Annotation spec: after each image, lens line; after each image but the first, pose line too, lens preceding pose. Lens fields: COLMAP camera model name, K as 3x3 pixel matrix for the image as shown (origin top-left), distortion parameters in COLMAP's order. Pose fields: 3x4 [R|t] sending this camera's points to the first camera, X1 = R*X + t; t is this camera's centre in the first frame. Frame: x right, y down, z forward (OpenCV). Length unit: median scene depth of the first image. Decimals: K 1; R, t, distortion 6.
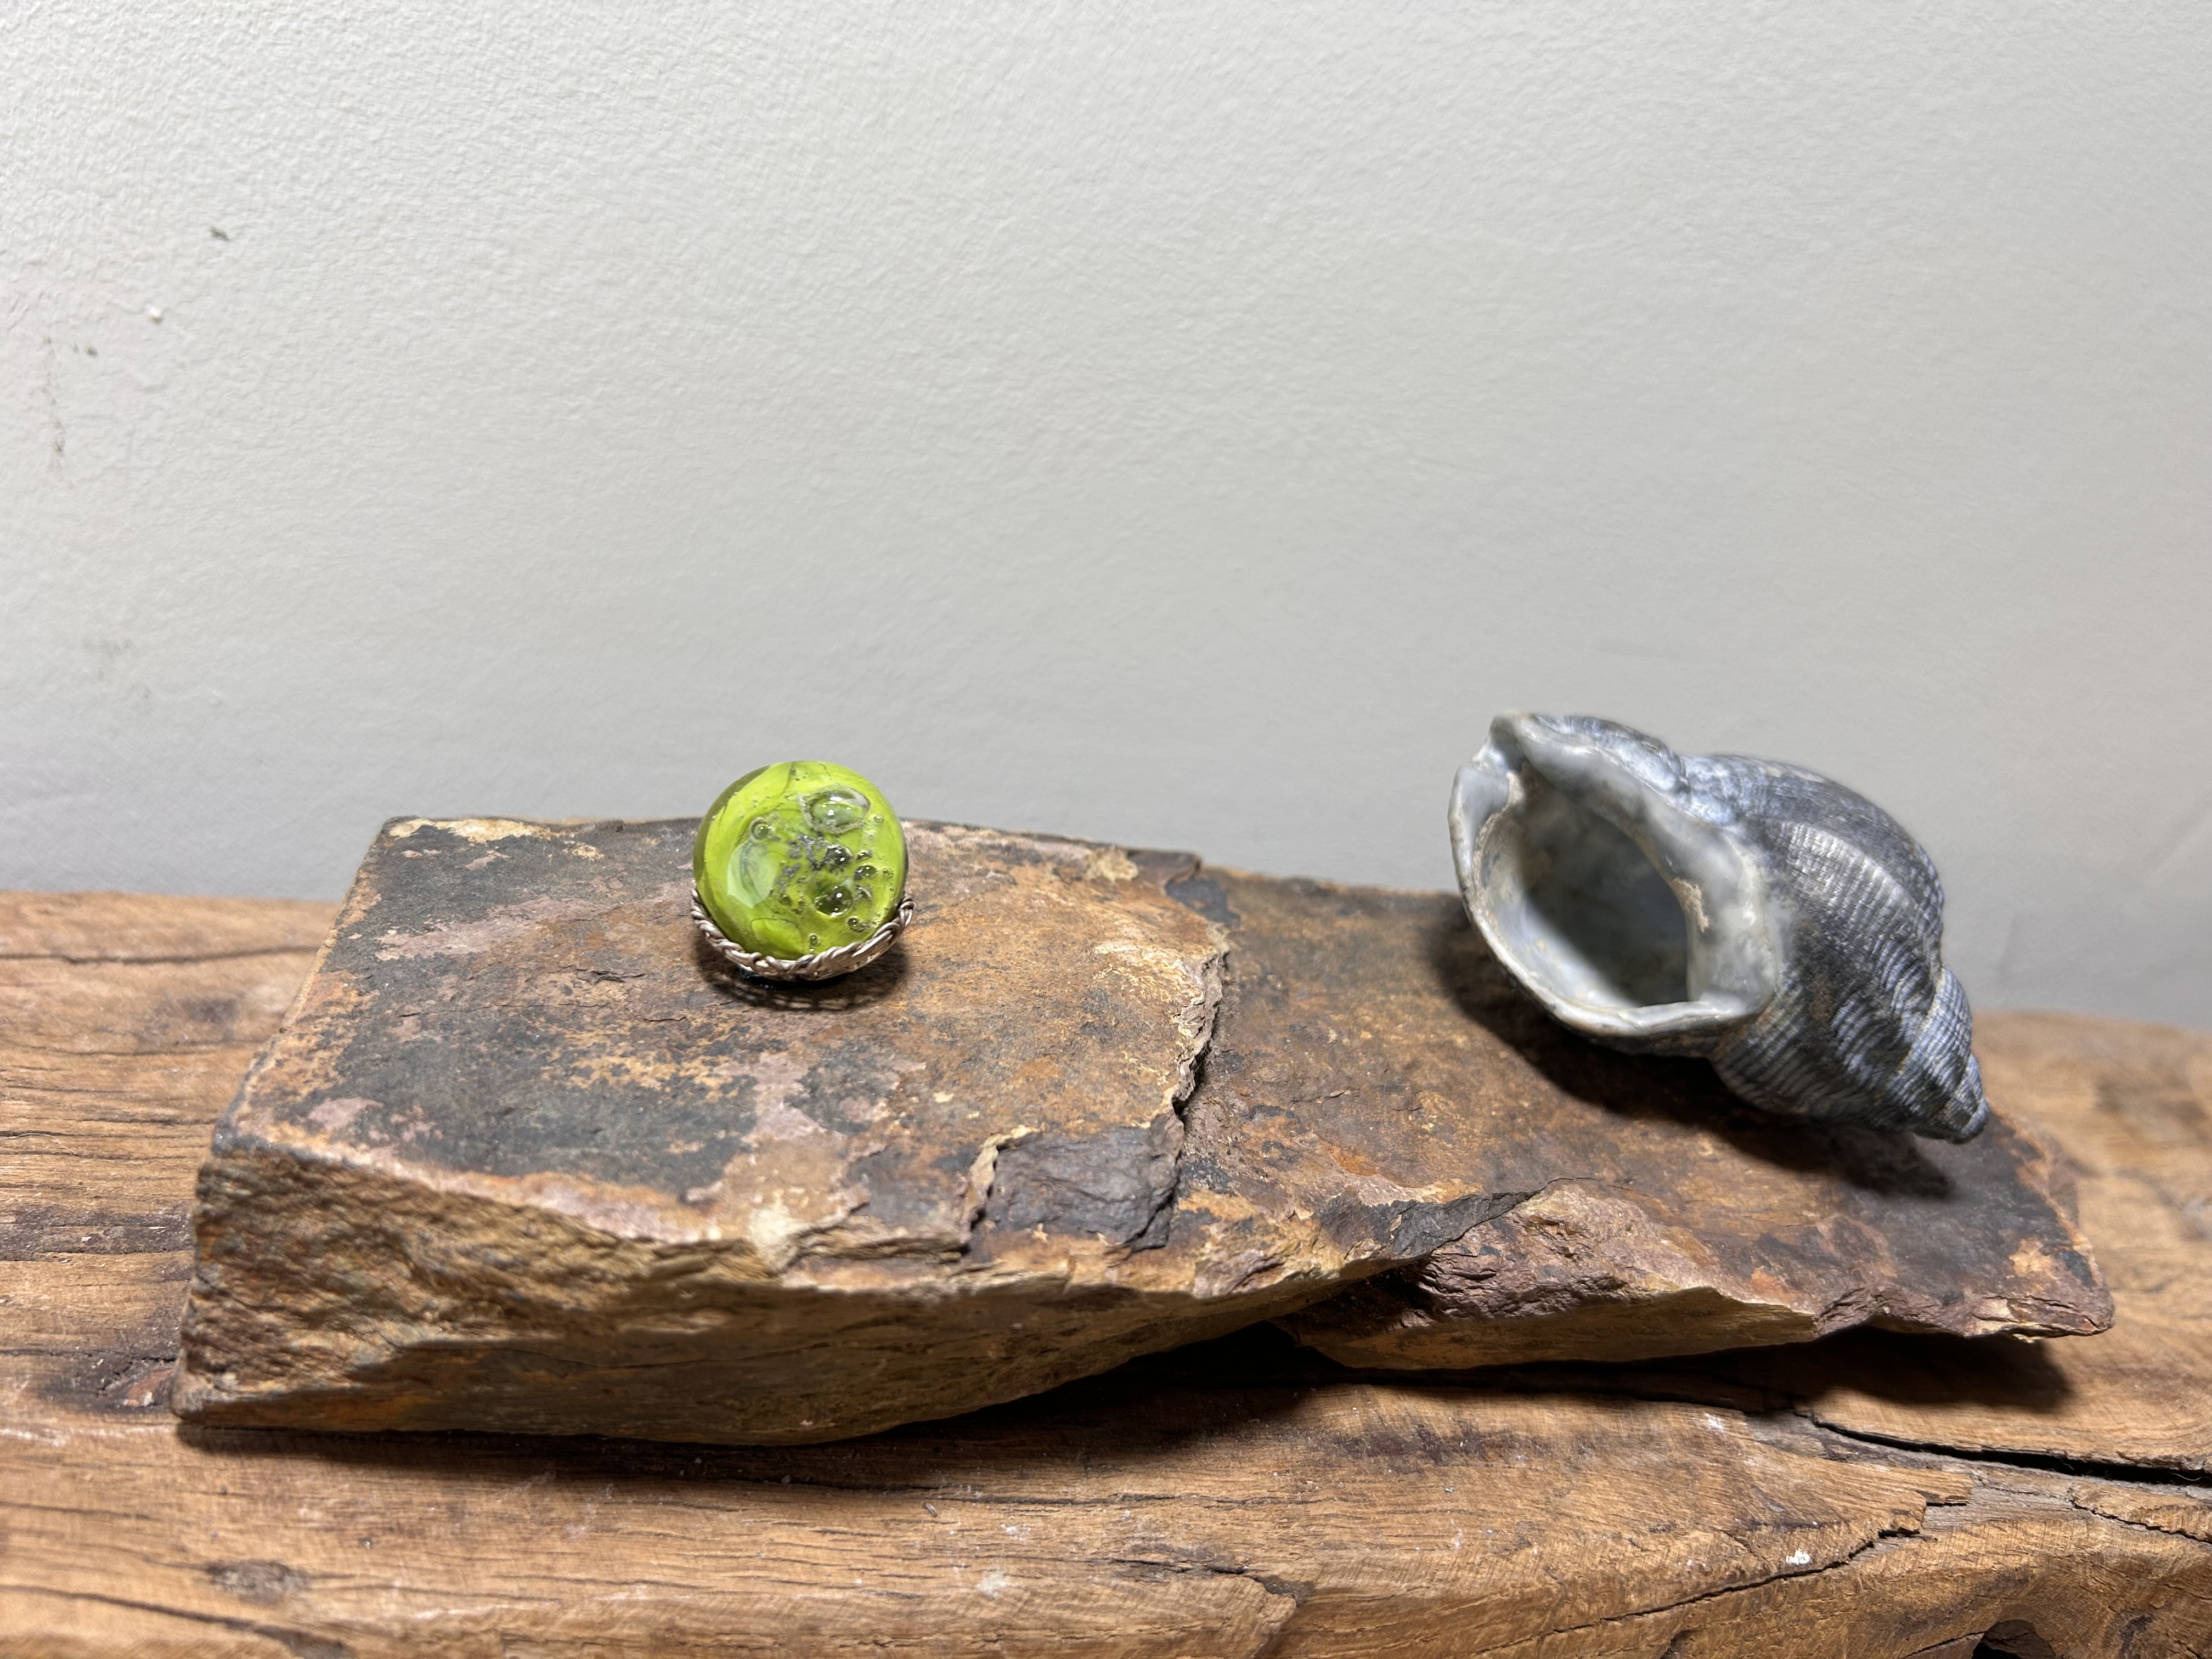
lens RADIAL K [[1718.5, 0, 1109.2], [0, 1718.5, 836.3], [0, 0, 1]] dist [0.008517, -0.045211]
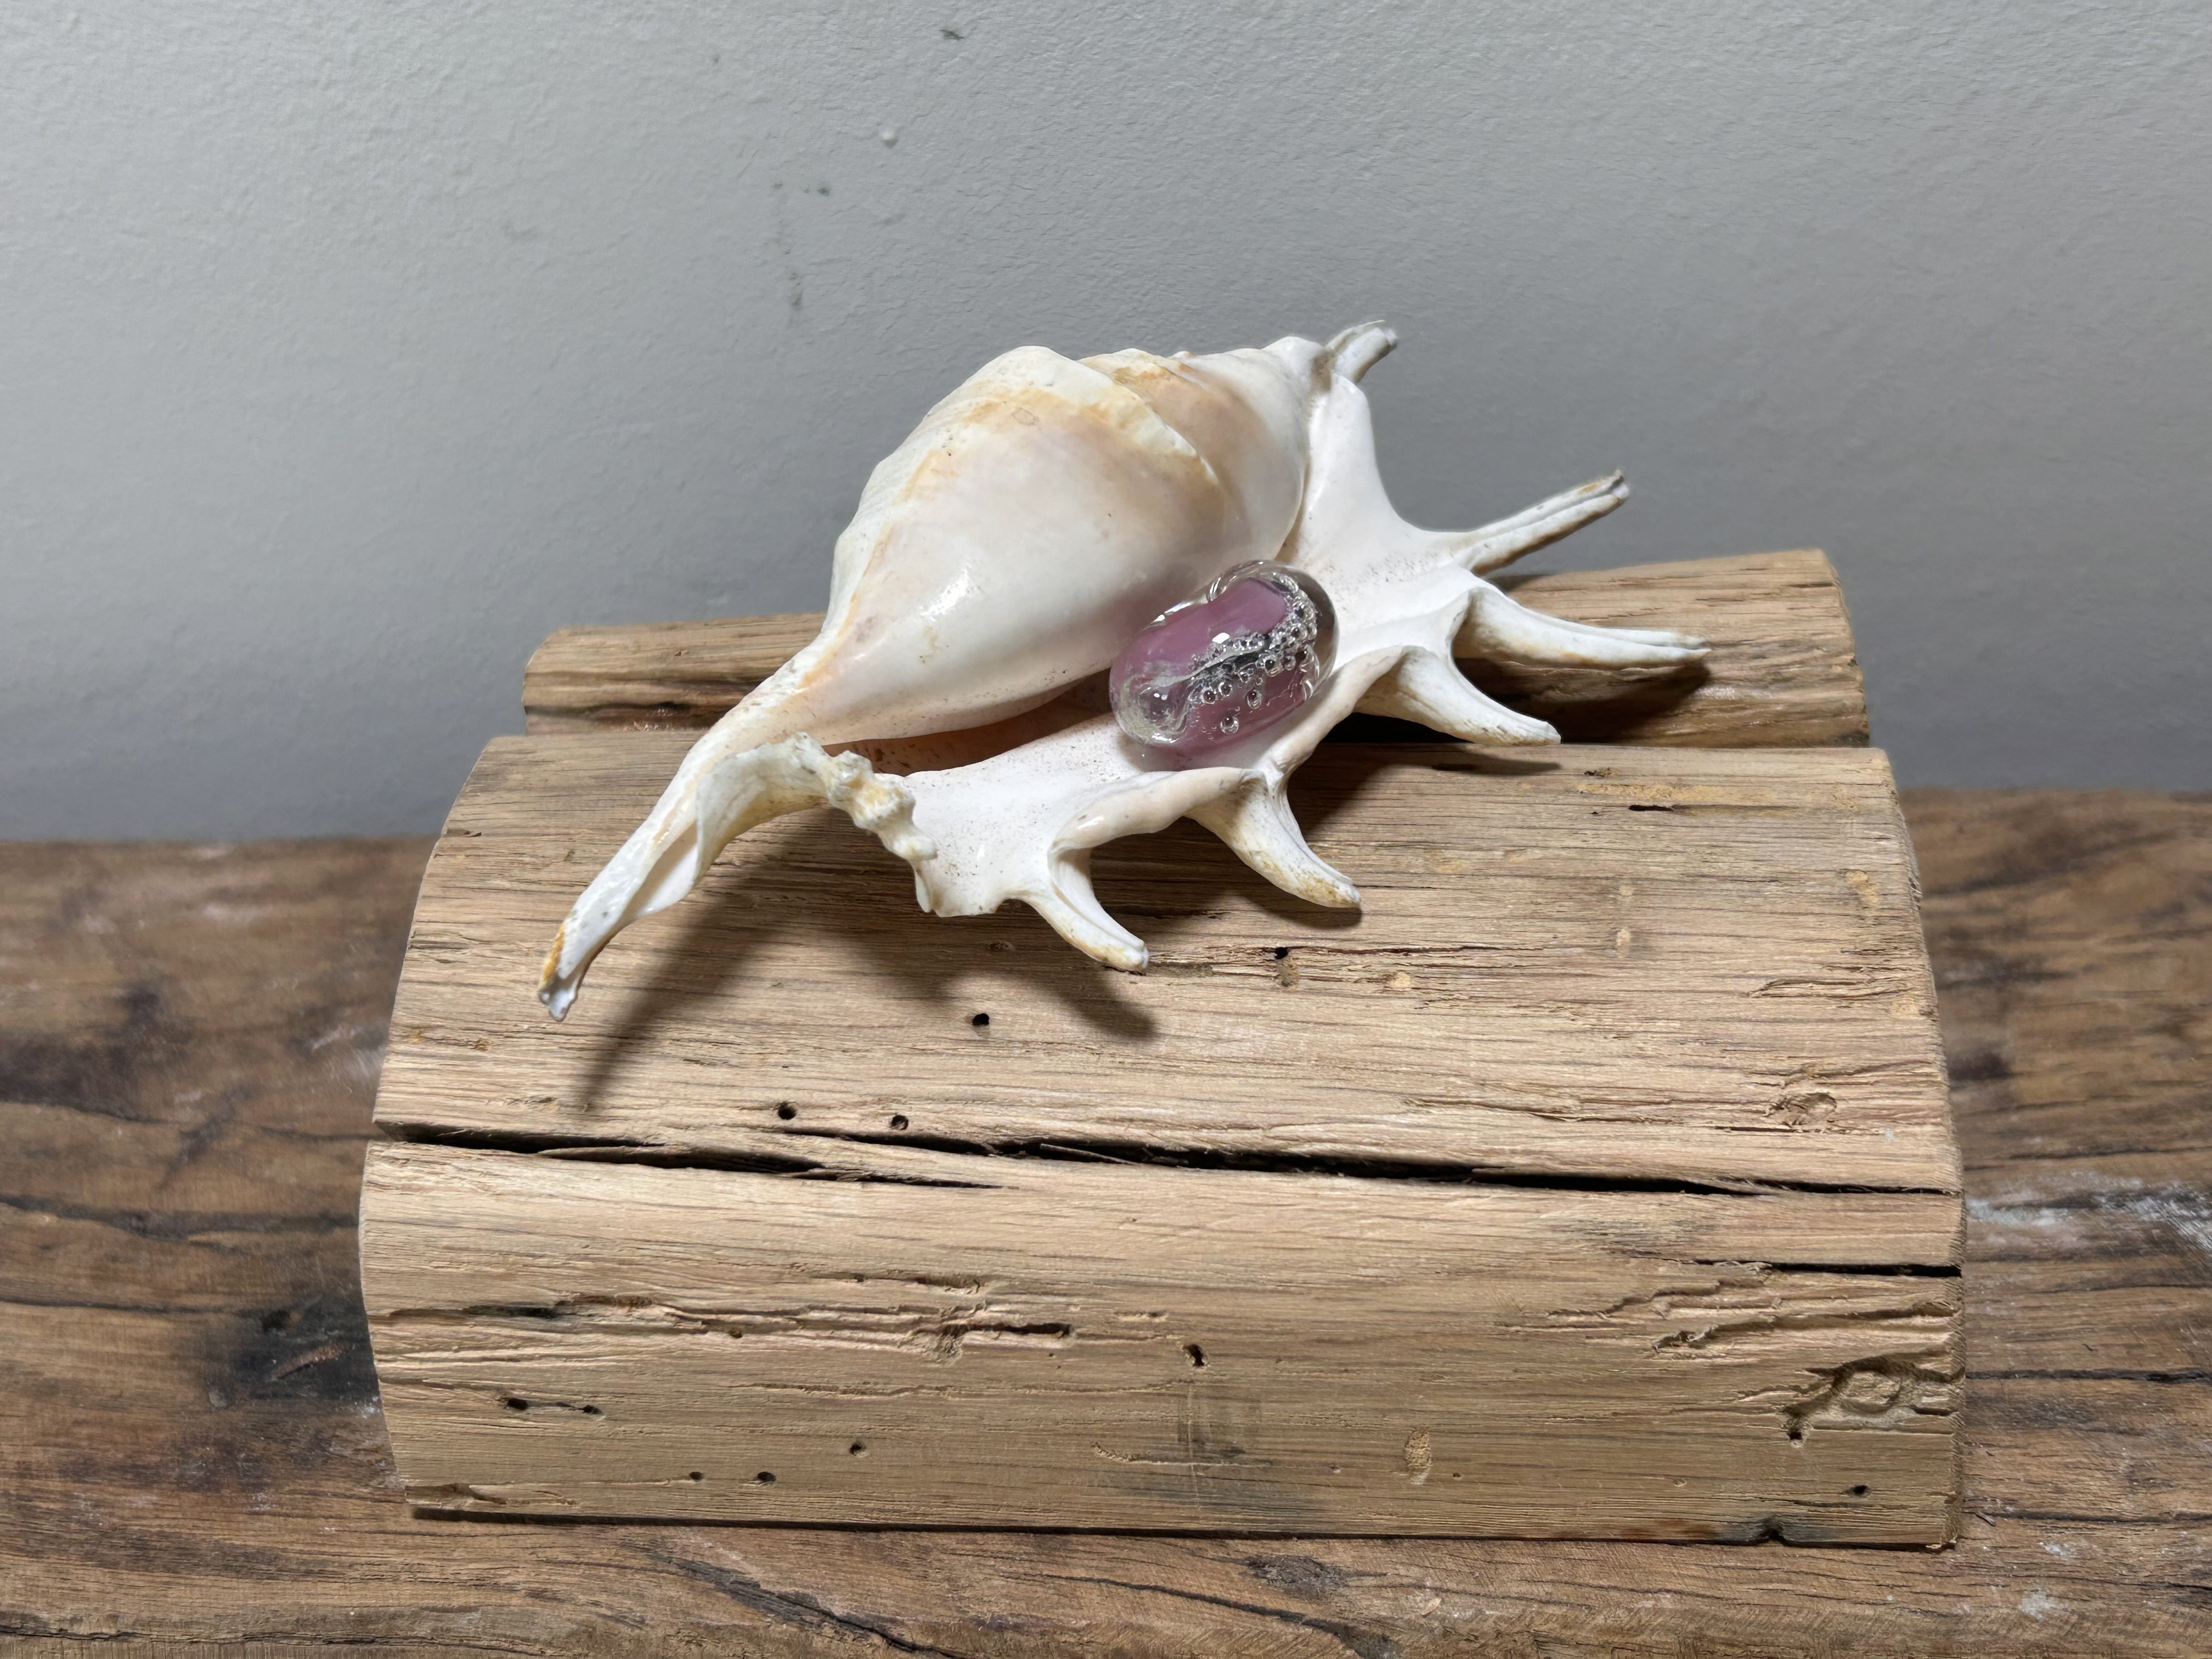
lens RADIAL K [[2819.9, 0, 1084.1], [0, 2819.9, 814.1], [0, 0, 1]] dist [0.004866, 0.000000]
pose [[0.945657, -0.043795, -0.322202, -0.038592], [0.095566, 0.984560, 0.146658, -0.228696], [0.310805, -0.169480, 0.935242, -0.453873]]
